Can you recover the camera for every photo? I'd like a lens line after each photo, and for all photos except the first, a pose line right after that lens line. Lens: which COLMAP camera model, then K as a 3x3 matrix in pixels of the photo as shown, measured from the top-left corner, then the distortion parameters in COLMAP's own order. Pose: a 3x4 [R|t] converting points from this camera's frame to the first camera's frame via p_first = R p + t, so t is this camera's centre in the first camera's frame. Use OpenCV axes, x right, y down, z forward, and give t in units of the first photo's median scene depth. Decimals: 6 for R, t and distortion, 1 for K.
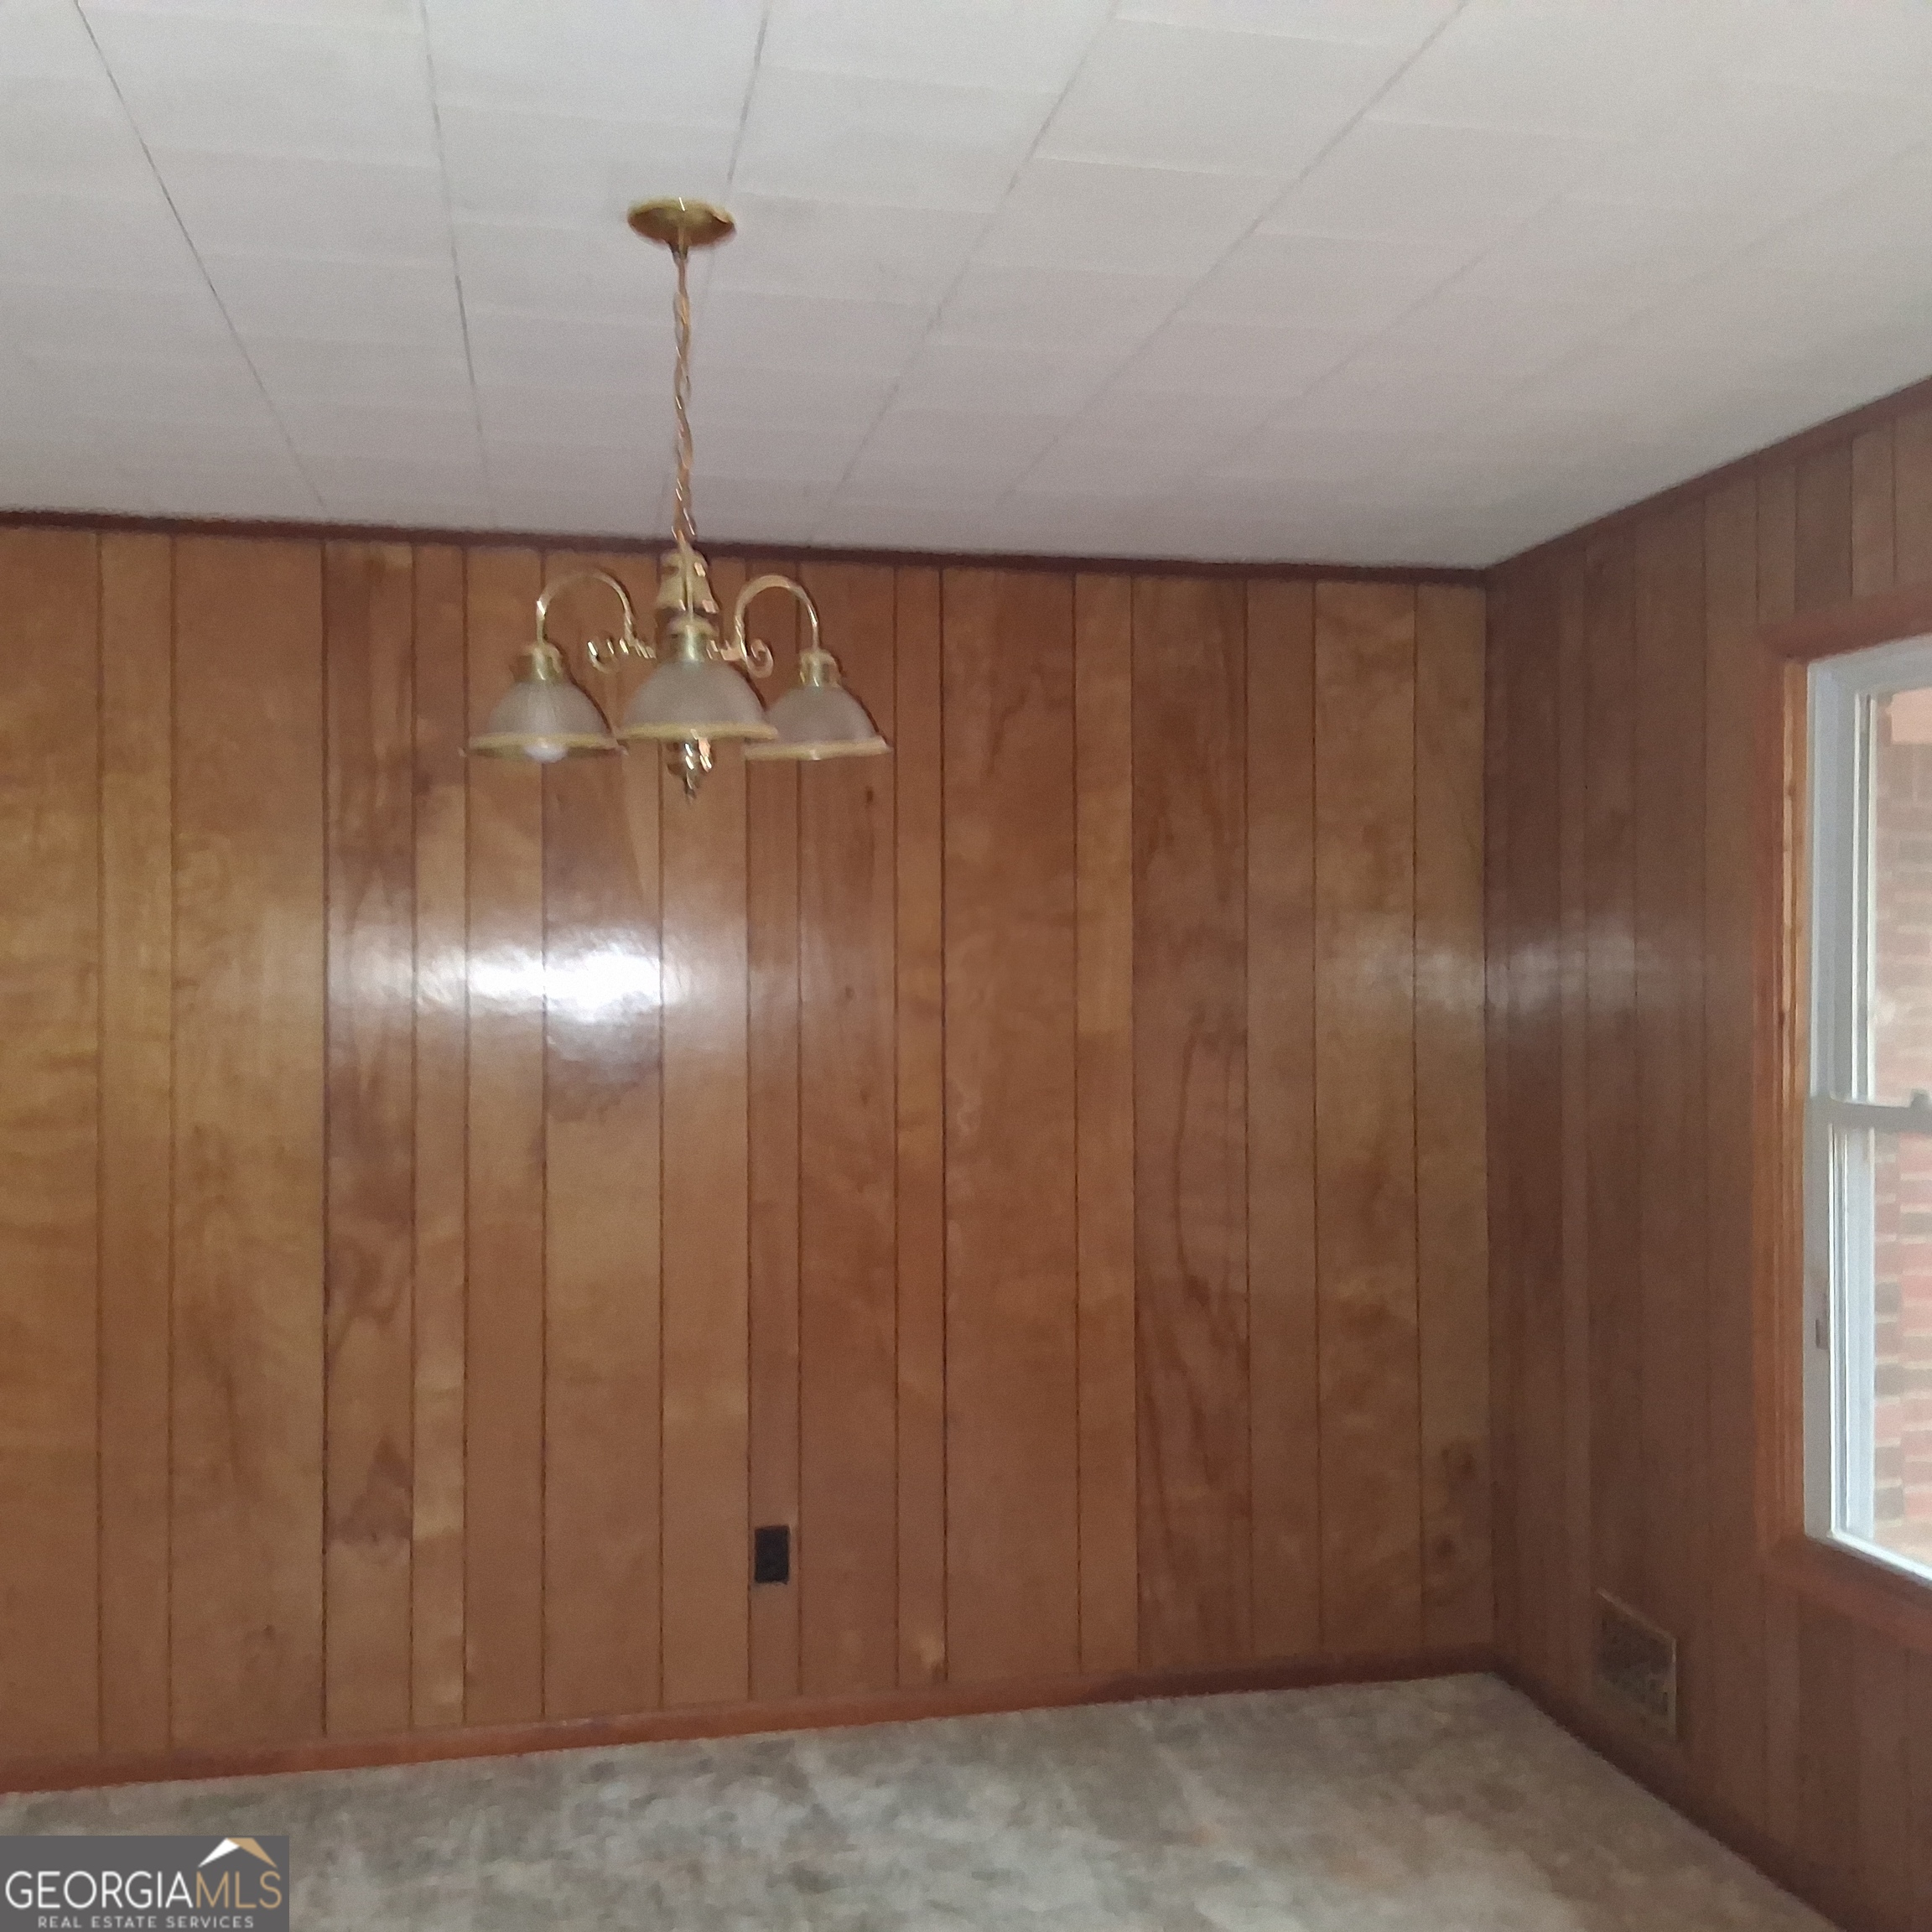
lens RADIAL K [[1930.6, 0, 966.0], [0, 1930.6, 966.0], [0, 0, 1]] dist [0.133068, -0.259325]
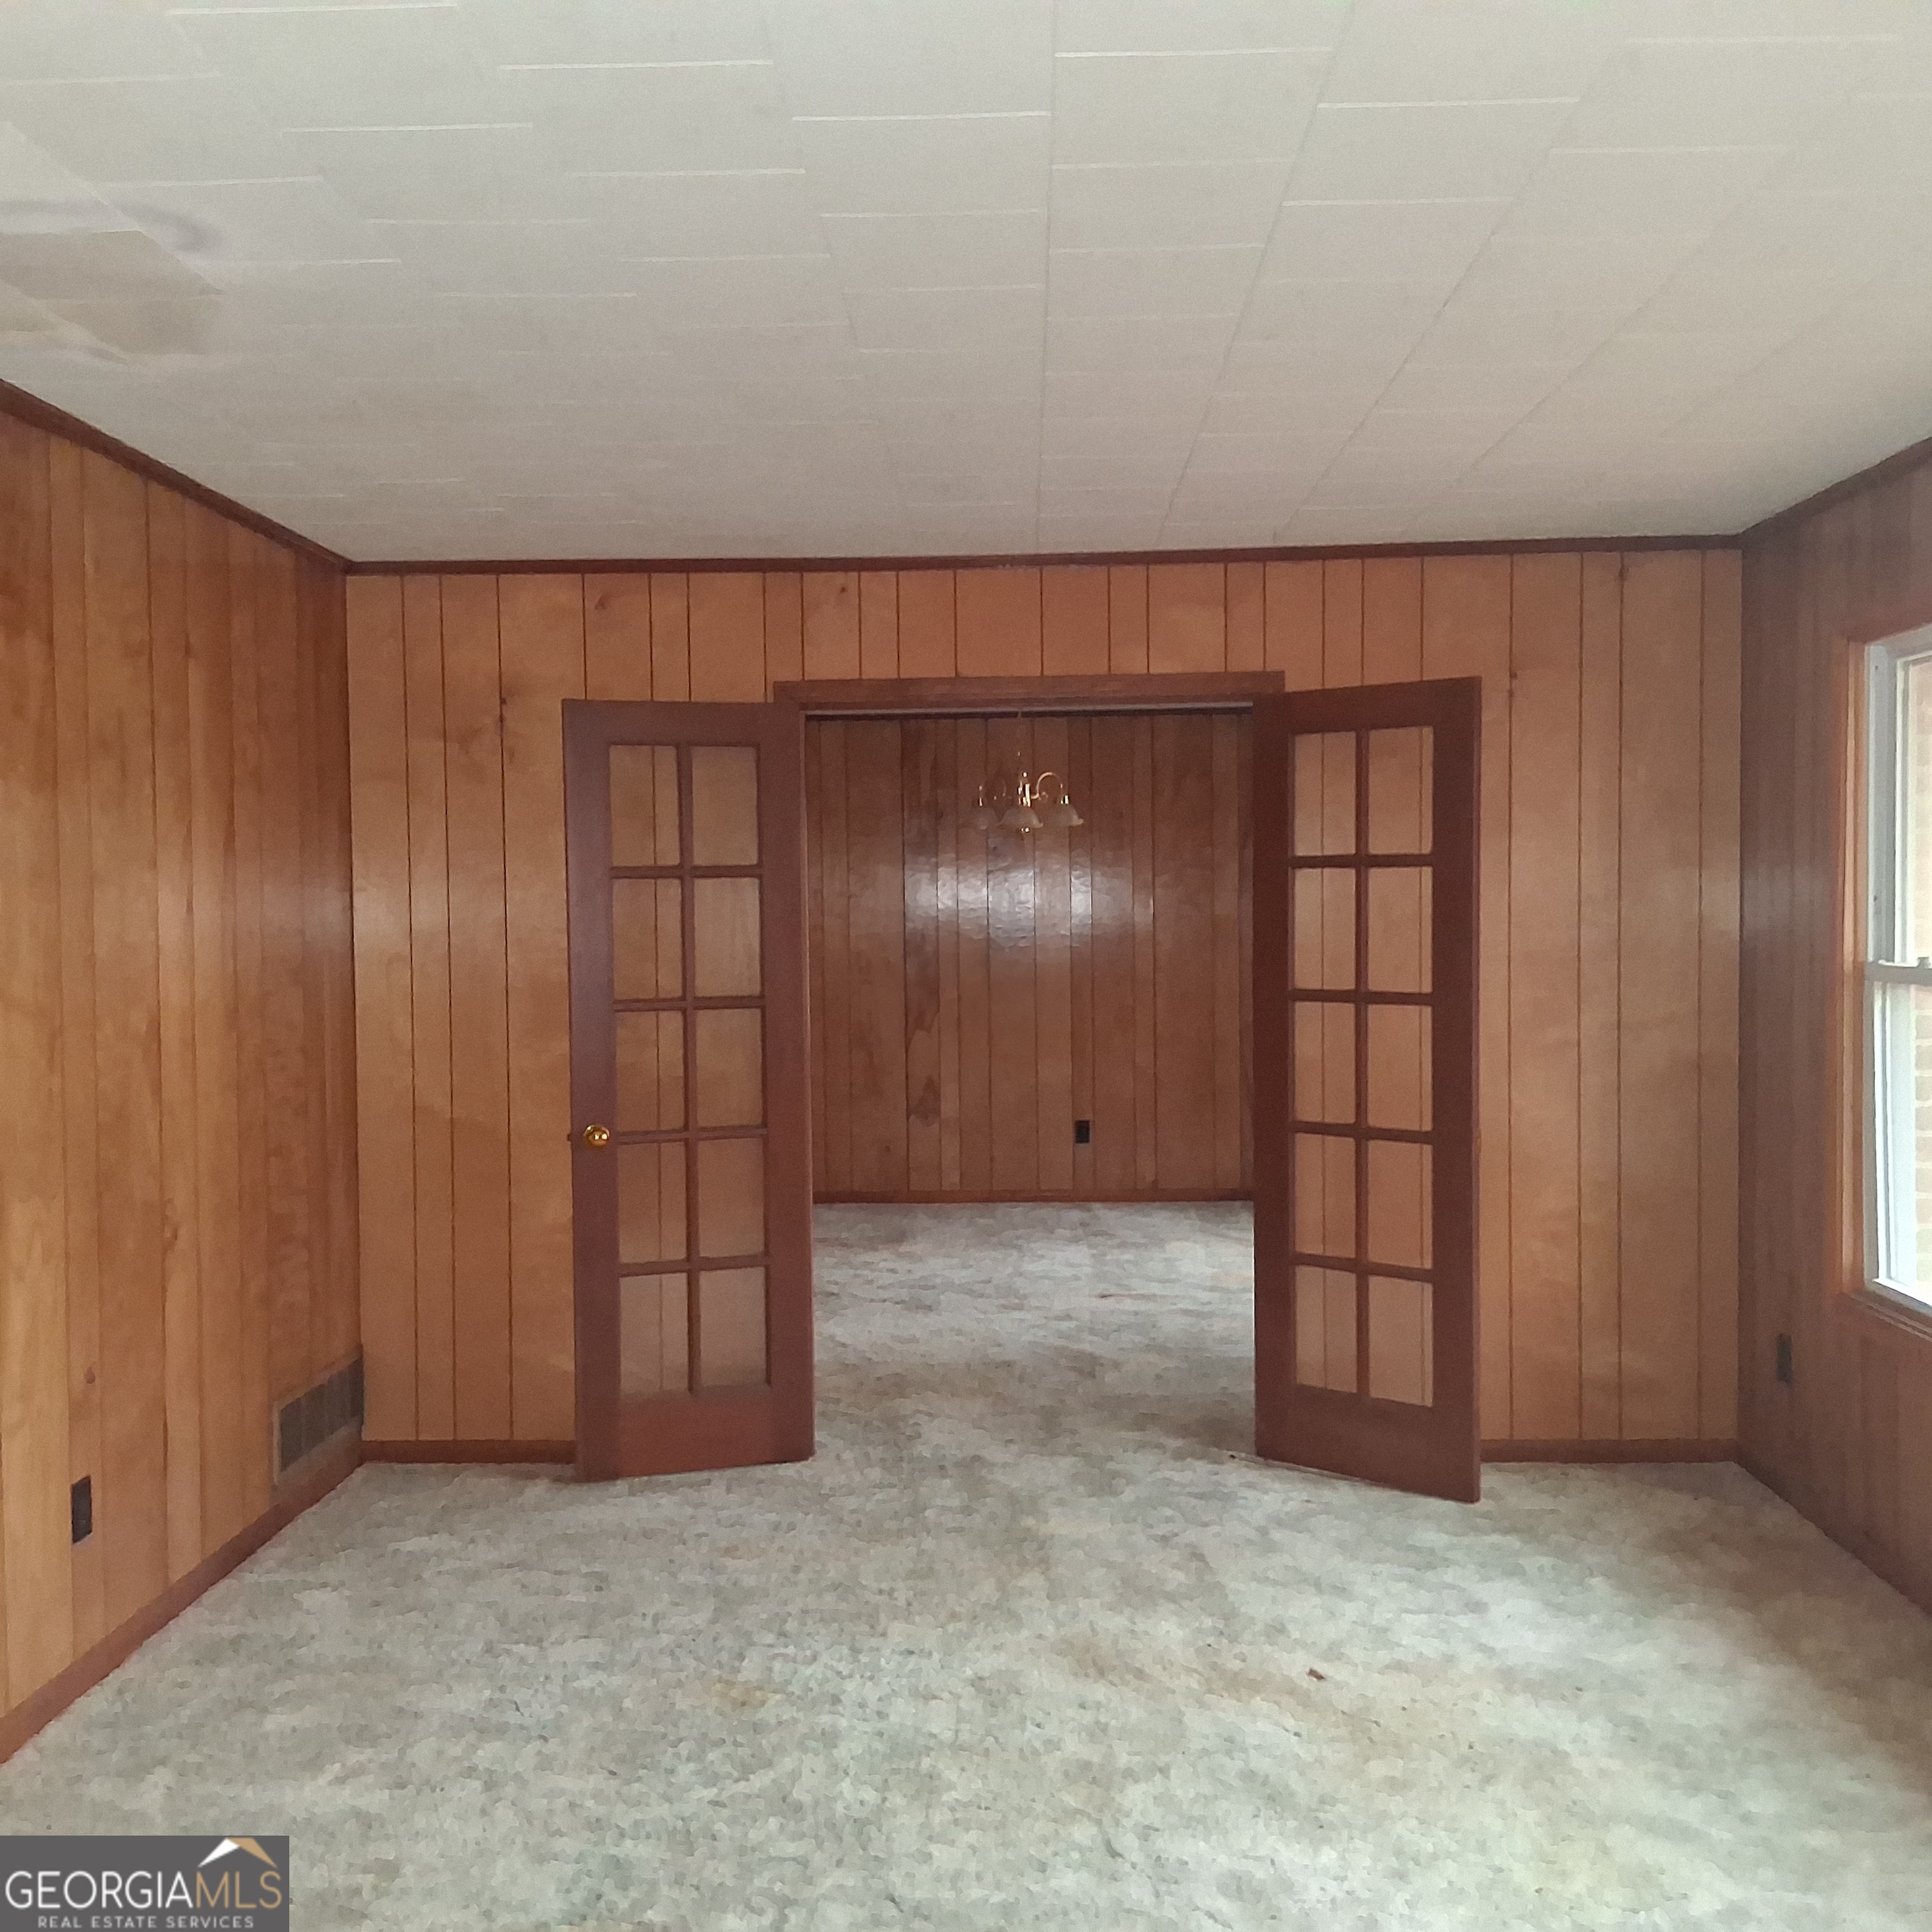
lens RADIAL K [[1930.6, 0, 966.0], [0, 1930.6, 966.0], [0, 0, 1]] dist [0.133068, -0.259325]
pose [[0.969920, 0.004066, -0.243392, 0.348944], [0.009758, 0.998407, 0.055564, -0.039370], [0.243230, -0.056267, 0.968335, -1.368652]]
